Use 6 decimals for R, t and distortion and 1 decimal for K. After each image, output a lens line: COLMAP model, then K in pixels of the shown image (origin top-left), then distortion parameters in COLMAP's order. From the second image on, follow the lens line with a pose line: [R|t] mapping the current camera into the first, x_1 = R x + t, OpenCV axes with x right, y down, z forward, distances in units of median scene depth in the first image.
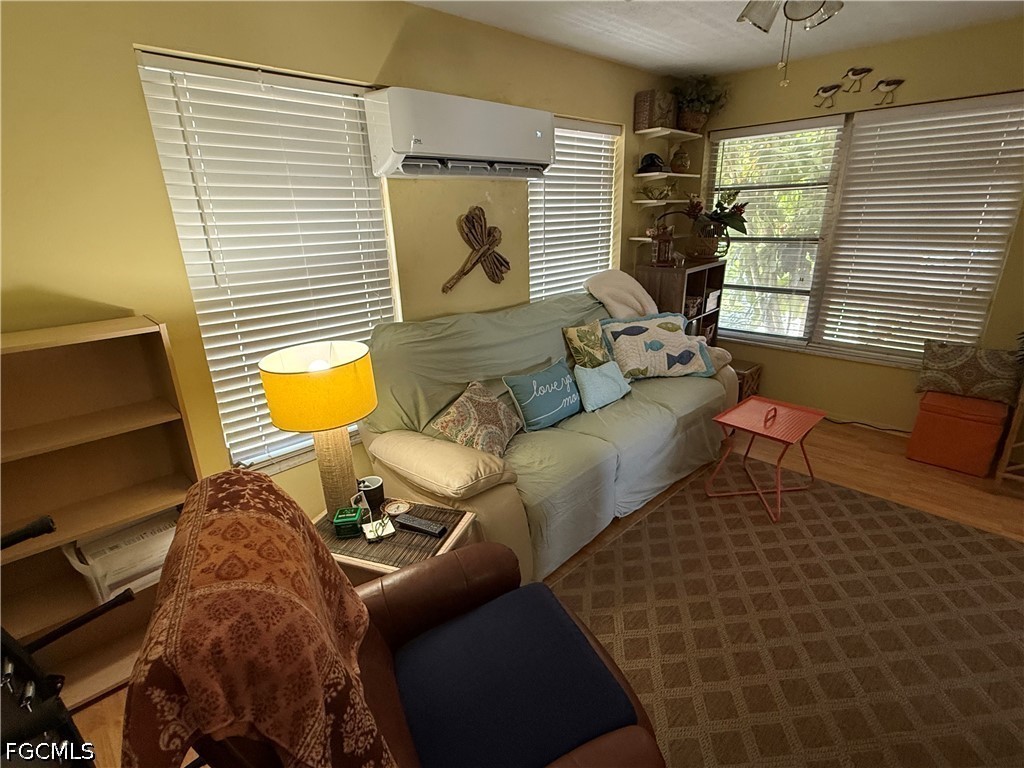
lens RADIAL K [[502.0, 0, 512.6], [0, 502.0, 383.9], [0, 0, 1]] dist [-0.000632, -0.000707]
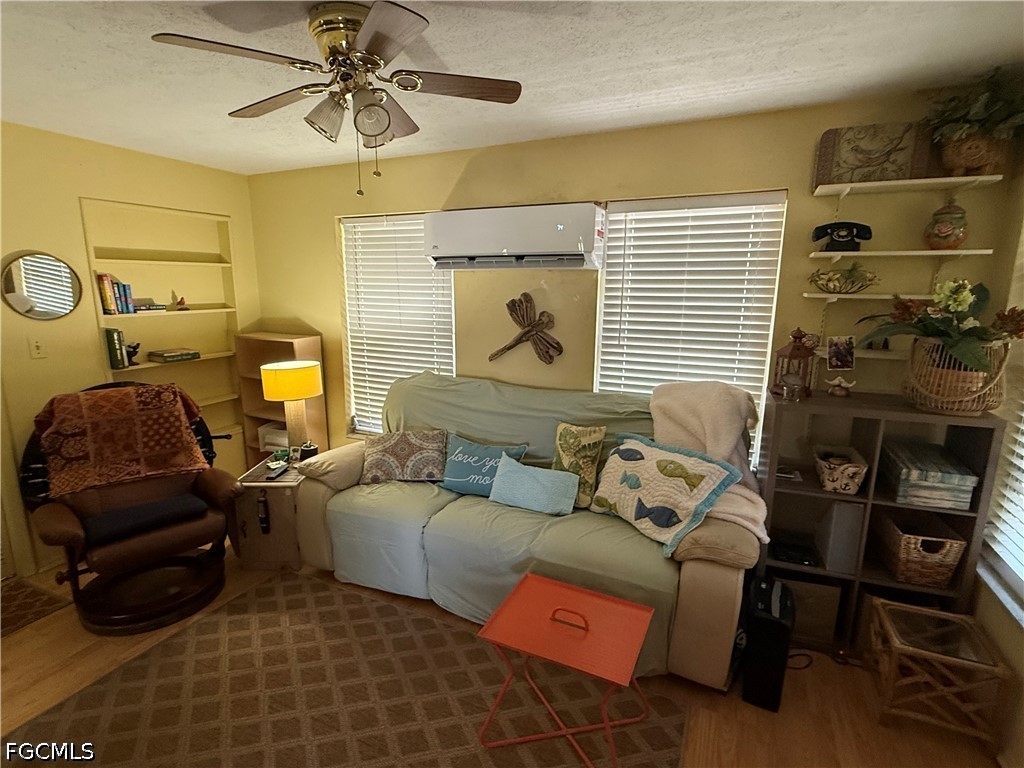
lens RADIAL K [[502.0, 0, 510.6], [0, 502.0, 384.4], [0, 0, 1]] dist [-0.000632, -0.000707]
pose [[0.359832, 0.210348, -0.908996, 0.973744], [-0.318718, 0.943361, 0.092133, -0.251052], [0.876892, 0.256561, 0.406493, 0.562299]]
